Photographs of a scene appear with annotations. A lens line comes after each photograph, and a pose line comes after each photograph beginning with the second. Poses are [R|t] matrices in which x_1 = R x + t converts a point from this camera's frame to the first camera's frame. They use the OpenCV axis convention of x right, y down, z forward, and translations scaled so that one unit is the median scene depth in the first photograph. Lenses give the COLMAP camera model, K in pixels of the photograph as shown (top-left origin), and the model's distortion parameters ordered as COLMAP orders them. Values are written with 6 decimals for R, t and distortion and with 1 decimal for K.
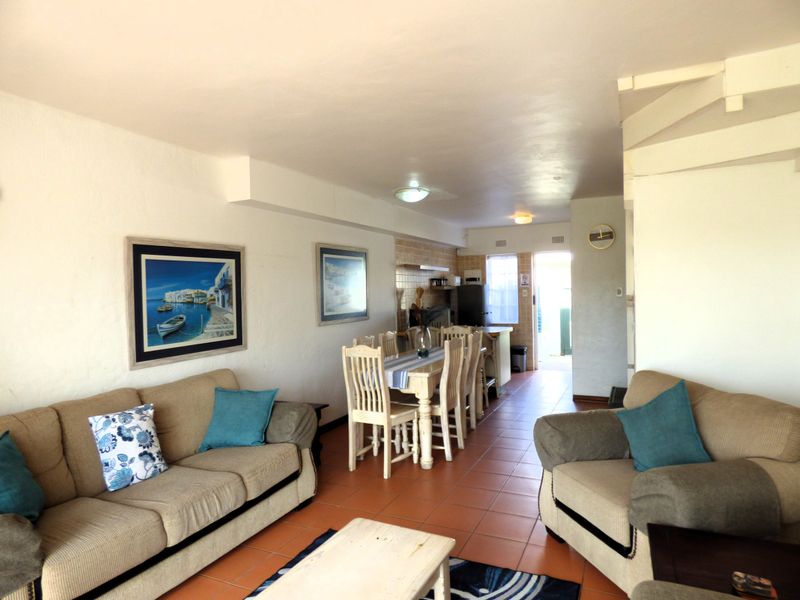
lens RADIAL K [[492.3, 0, 399.2], [0, 492.3, 298.9], [0, 0, 1]] dist [-0.007263, -0.000325]
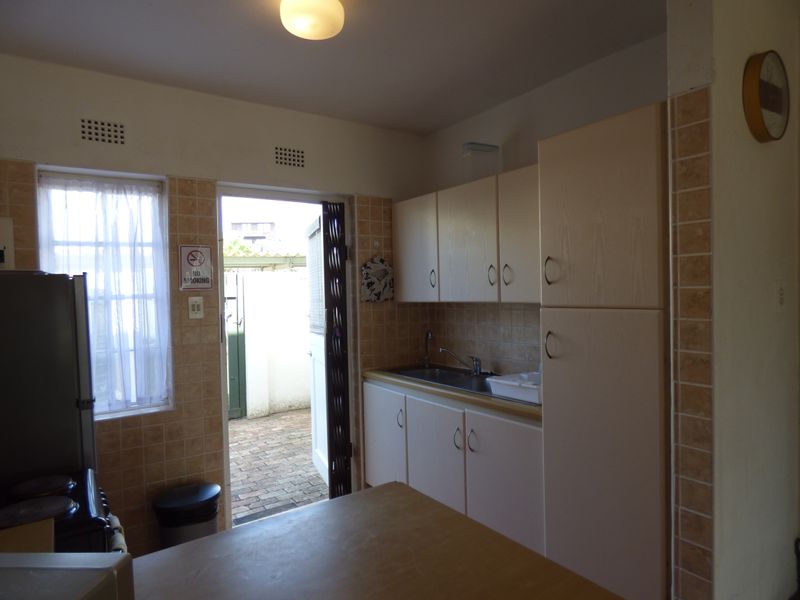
lens RADIAL K [[486.2, 0, 400.0], [0, 486.2, 300.0], [0, 0, 1]] dist [-0.009351, -0.002709]
pose [[0.492095, -0.006325, 0.870518, 0.108467], [0.030301, 0.999492, -0.009866, -0.021409], [-0.870014, 0.031233, 0.492037, 1.543934]]
